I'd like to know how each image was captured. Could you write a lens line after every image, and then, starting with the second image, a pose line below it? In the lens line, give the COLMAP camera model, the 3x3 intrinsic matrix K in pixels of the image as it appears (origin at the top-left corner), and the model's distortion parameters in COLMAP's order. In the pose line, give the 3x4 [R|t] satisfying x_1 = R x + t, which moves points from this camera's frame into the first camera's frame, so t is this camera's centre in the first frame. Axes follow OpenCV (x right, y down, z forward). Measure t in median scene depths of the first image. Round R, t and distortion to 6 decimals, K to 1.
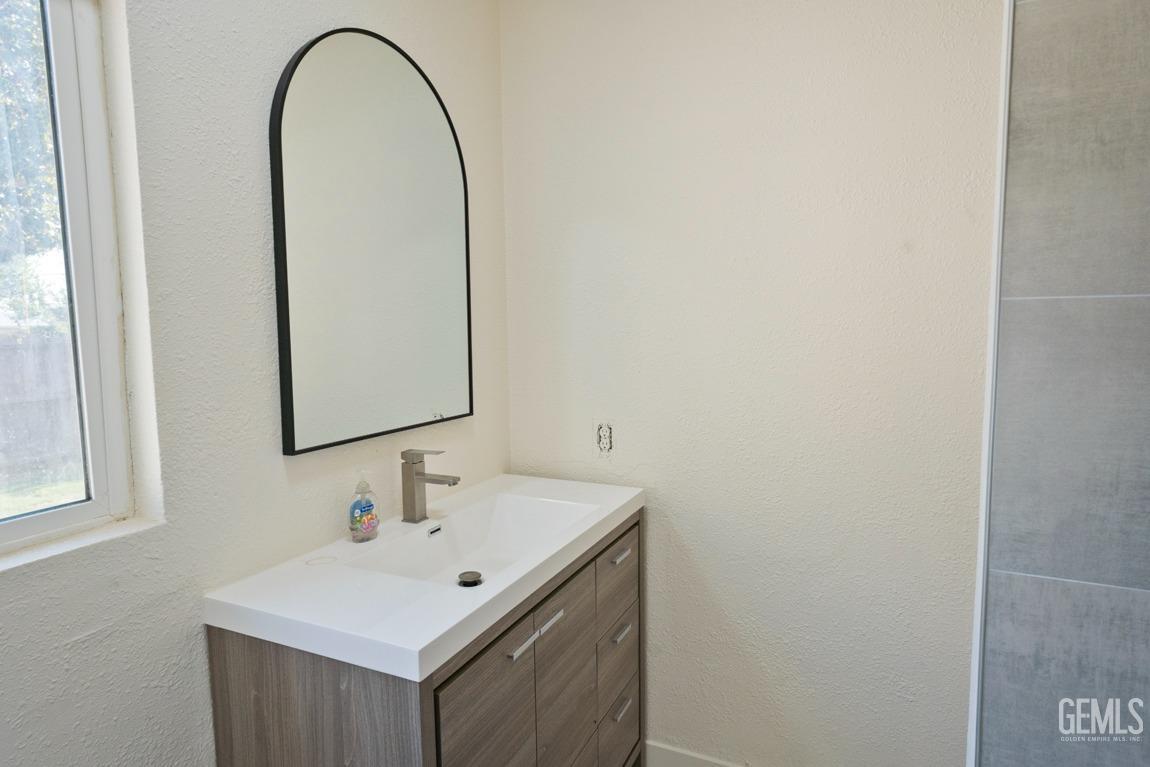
lens RADIAL K [[642.5, 0, 577.8], [0, 642.5, 380.8], [0, 0, 1]] dist [0.006042, 0.000739]
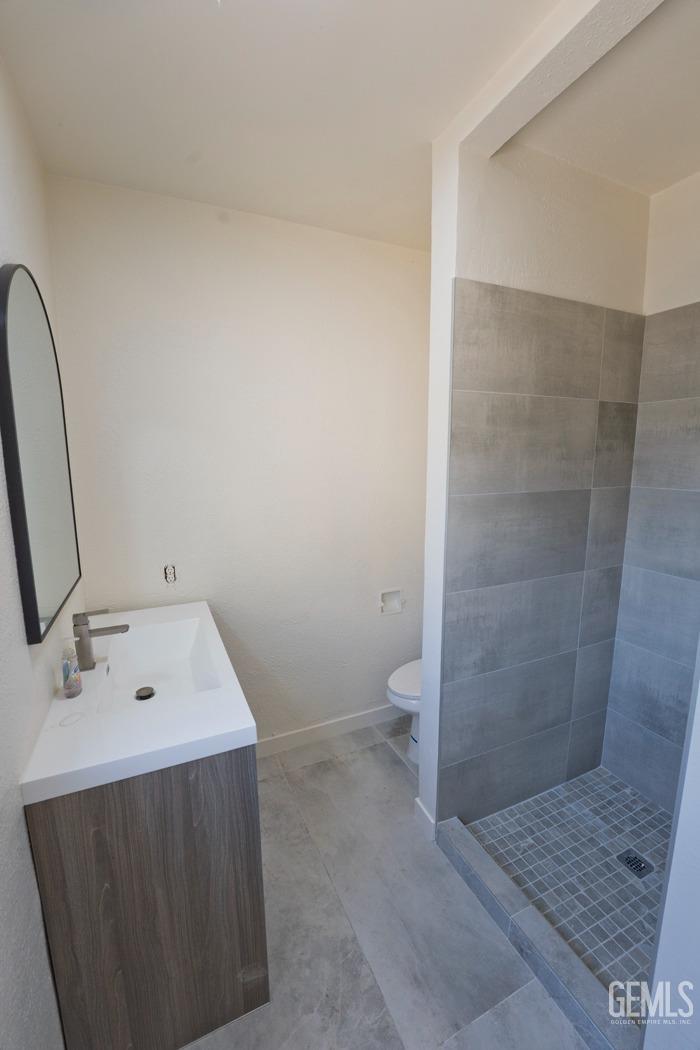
lens RADIAL K [[428.1, 0, 351.5], [0, 428.1, 527.3], [0, 0, 1]] dist [-0.022452, 0.000378]
pose [[0.653070, -0.119646, 0.747786, -0.726702], [0.070703, 0.992761, 0.097094, -0.148486], [-0.753990, -0.010538, 0.656802, 0.089212]]
